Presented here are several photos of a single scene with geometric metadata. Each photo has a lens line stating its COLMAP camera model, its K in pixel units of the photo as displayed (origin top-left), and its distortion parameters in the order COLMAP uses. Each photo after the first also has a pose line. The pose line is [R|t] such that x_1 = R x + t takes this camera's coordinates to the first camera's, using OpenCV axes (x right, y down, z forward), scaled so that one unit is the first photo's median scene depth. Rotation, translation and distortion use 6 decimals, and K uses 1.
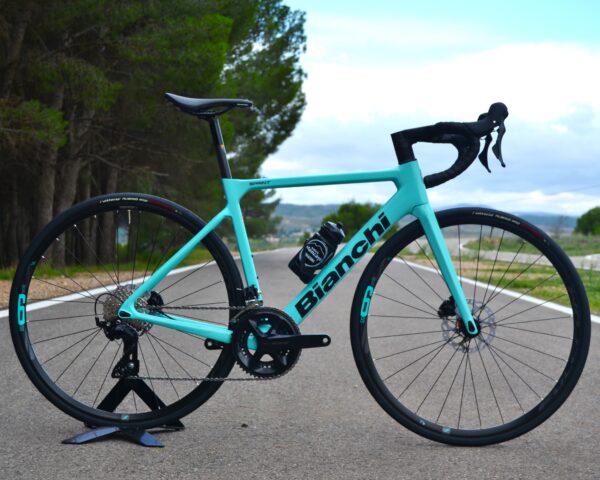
lens RADIAL K [[1220.8, 0, 309.1], [0, 1220.8, 235.7], [0, 0, 1]] dist [0.142748, 0.000000]
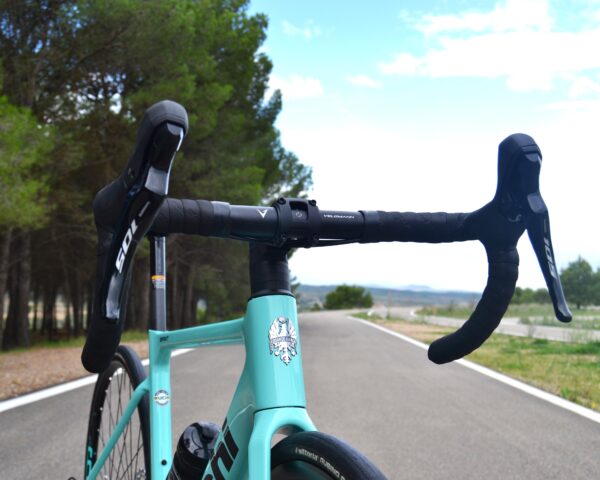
lens RADIAL K [[702.4, 0, 298.4], [0, 702.4, 241.1], [0, 0, 1]] dist [0.069384, 0.000000]
pose [[0.999346, 0.001320, -0.036131, 0.077755], [-0.004361, 0.996439, -0.084209, -0.059220], [0.035891, 0.084311, 0.995793, 0.656930]]
